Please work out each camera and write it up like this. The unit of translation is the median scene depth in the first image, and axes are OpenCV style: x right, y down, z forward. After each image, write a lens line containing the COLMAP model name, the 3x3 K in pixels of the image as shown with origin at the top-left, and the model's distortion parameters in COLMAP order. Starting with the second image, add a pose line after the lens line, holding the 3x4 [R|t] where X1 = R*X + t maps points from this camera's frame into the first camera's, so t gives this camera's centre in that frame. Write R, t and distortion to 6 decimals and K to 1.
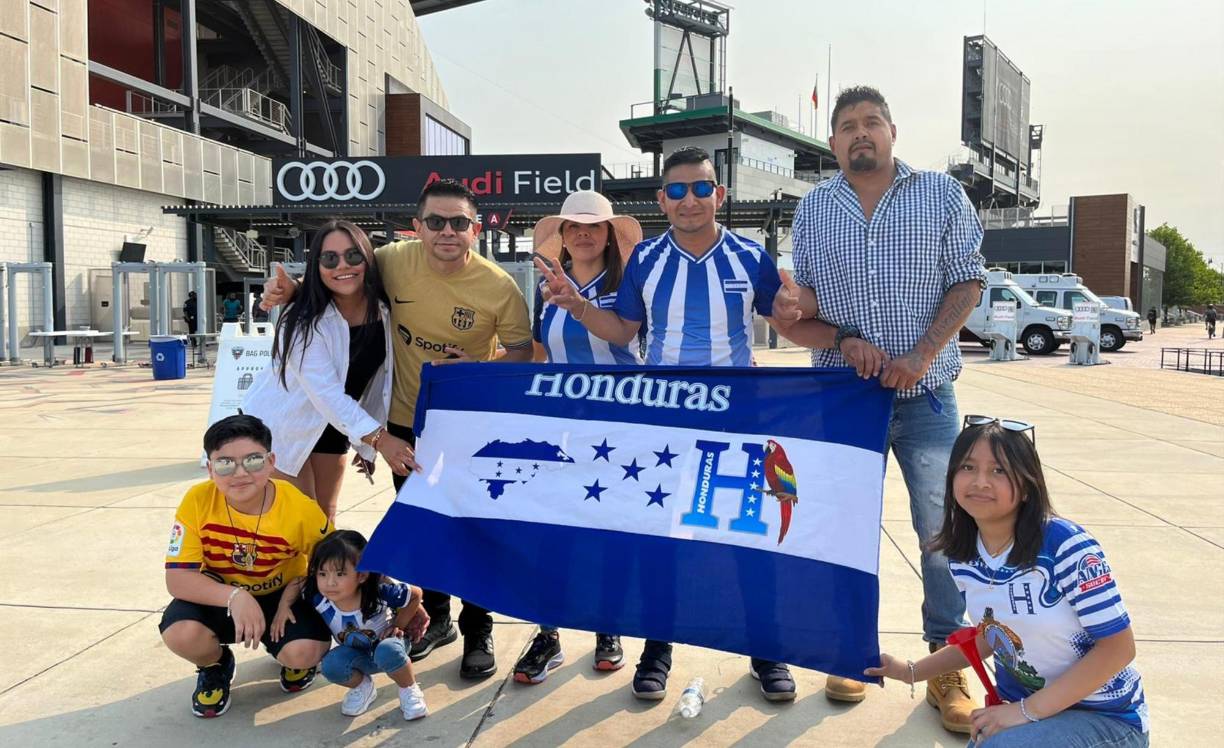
lens RADIAL K [[947.0, 0, 623.5], [0, 947.0, 373.7], [0, 0, 1]] dist [0.074080, -0.109242]
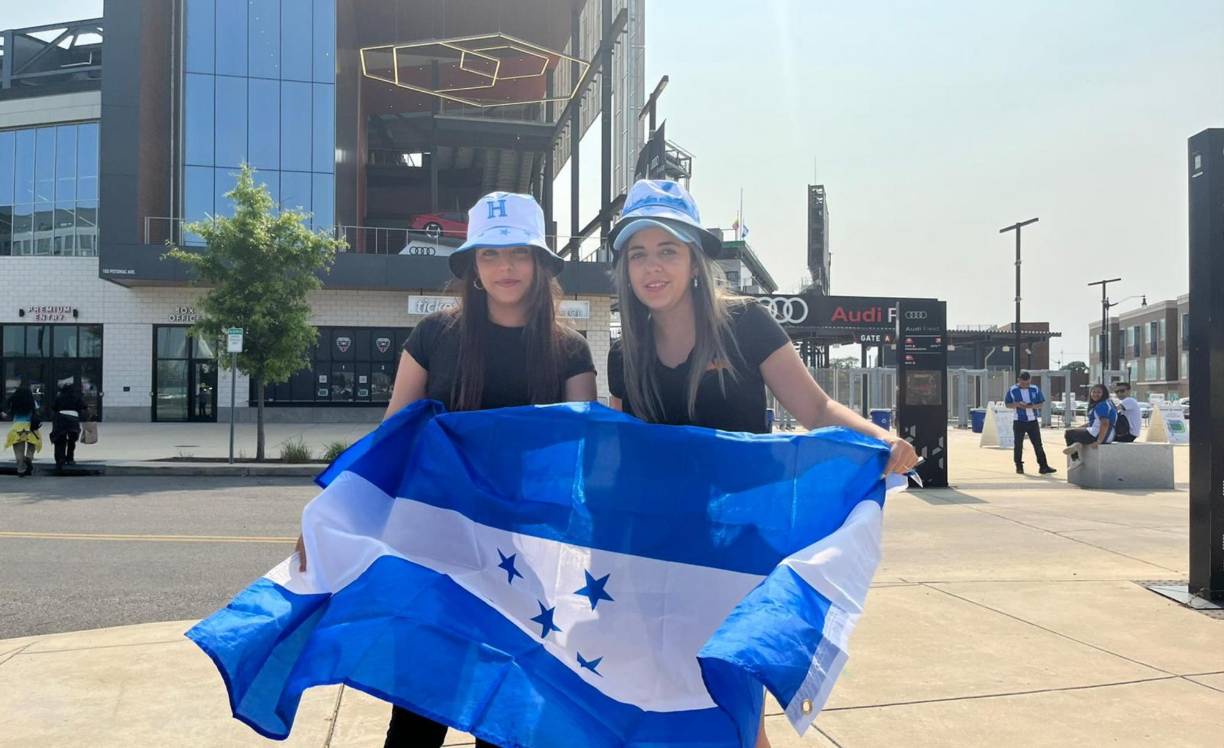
lens RADIAL K [[947.0, 0, 623.5], [0, 947.0, 373.7], [0, 0, 1]] dist [0.074080, -0.109242]
pose [[0.941668, 0.011292, 0.336354, -1.018759], [0.019302, 0.995980, -0.087476, 0.022261], [-0.335989, 0.088865, 0.937664, -0.300457]]
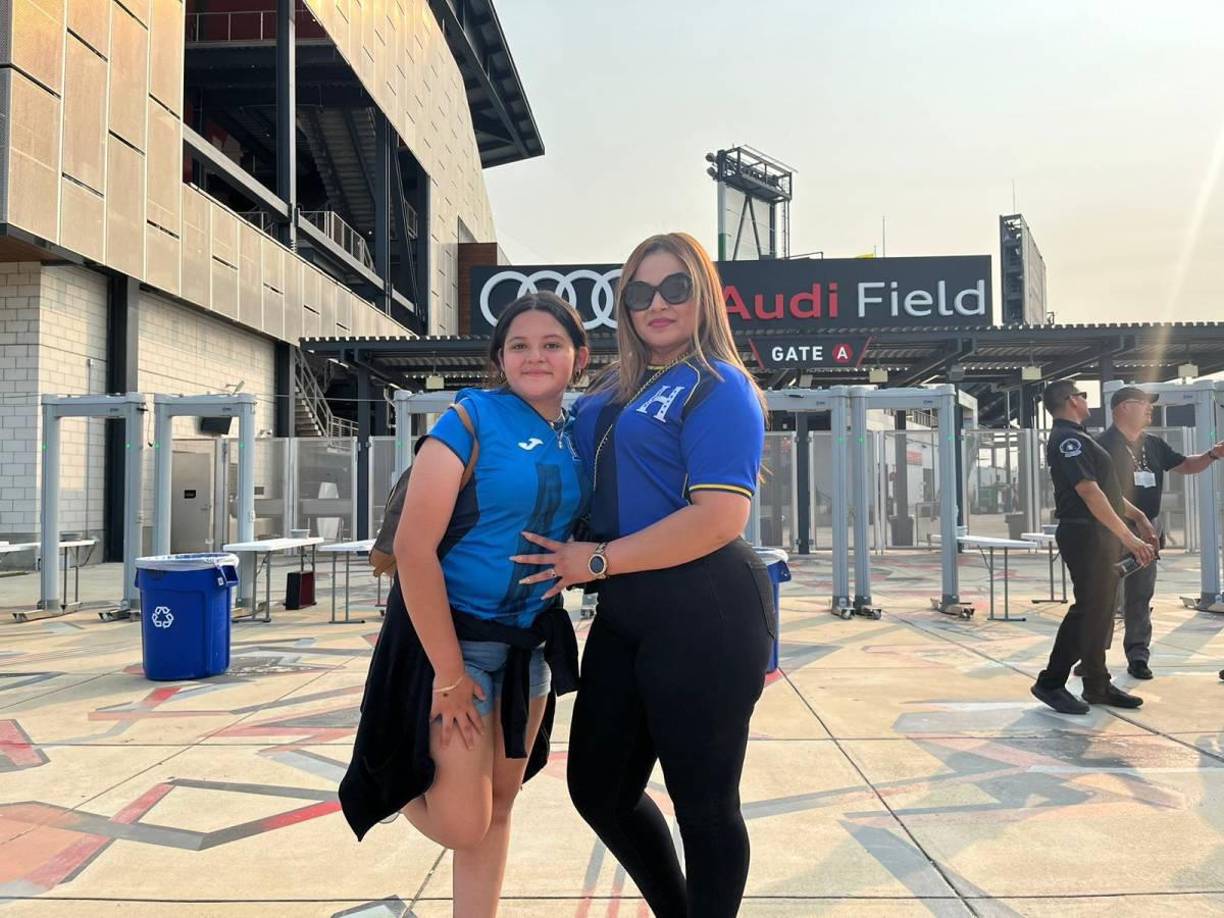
lens RADIAL K [[953.6, 0, 625.9], [0, 953.6, 463.9], [0, 0, 1]] dist [0.027978, -0.011627]
pose [[0.996826, -0.006820, 0.079320, -0.316805], [0.015636, 0.993692, -0.111052, -0.018748], [-0.078063, 0.111939, 0.990644, 0.366181]]
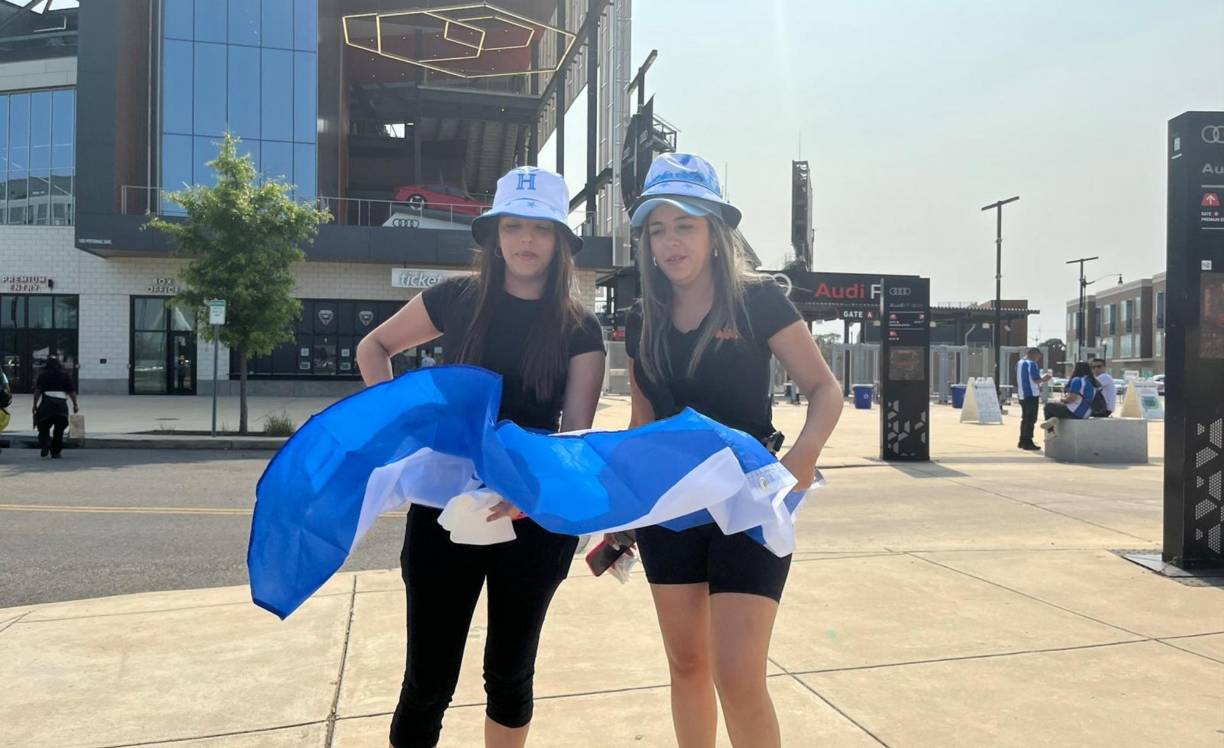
lens RADIAL K [[948.8, 0, 635.8], [0, 948.8, 367.6], [0, 0, 1]] dist [0.061025, -0.085616]
pose [[0.930854, 0.009008, 0.365281, -1.021754], [0.016650, 0.997612, -0.067030, 0.022779], [-0.365012, 0.068477, 0.928481, -0.302285]]
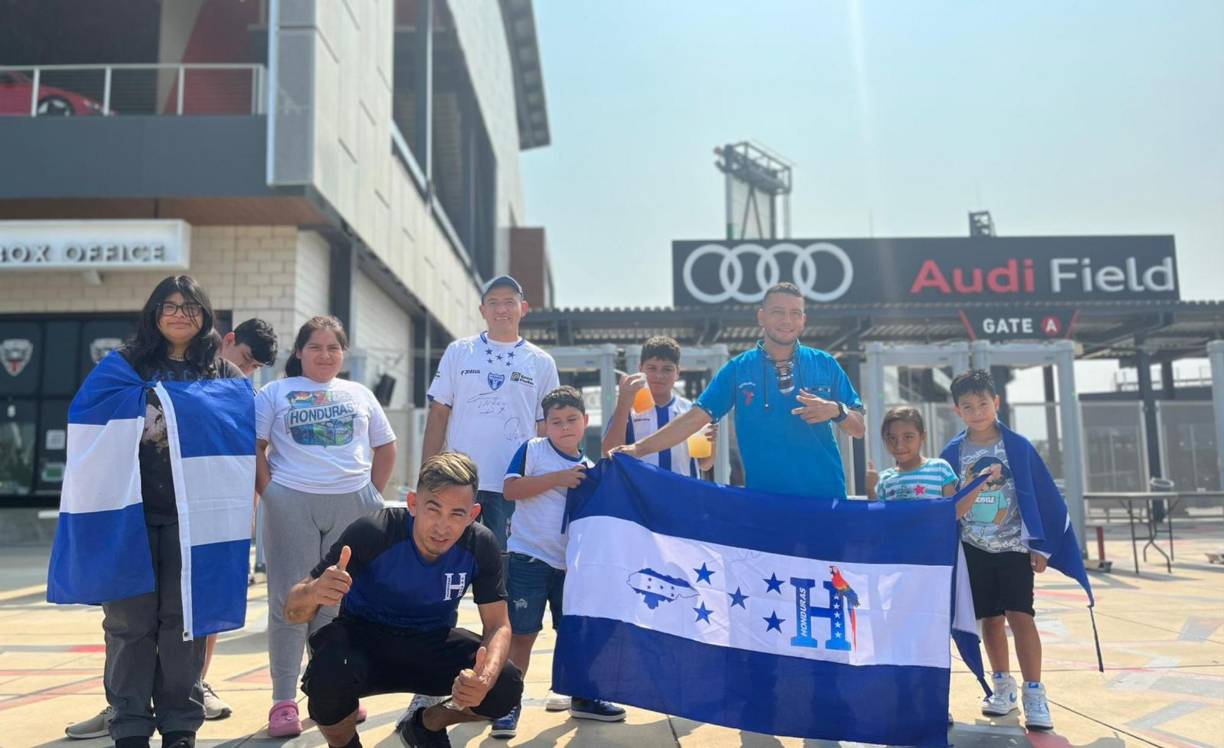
lens RADIAL K [[946.1, 0, 634.8], [0, 946.1, 374.7], [0, 0, 1]] dist [0.043242, -0.002772]
pose [[0.987551, 0.001984, 0.157286, -0.497370], [0.028439, 0.981191, -0.190935, -0.011725], [-0.154706, 0.193031, 0.968919, 0.395442]]
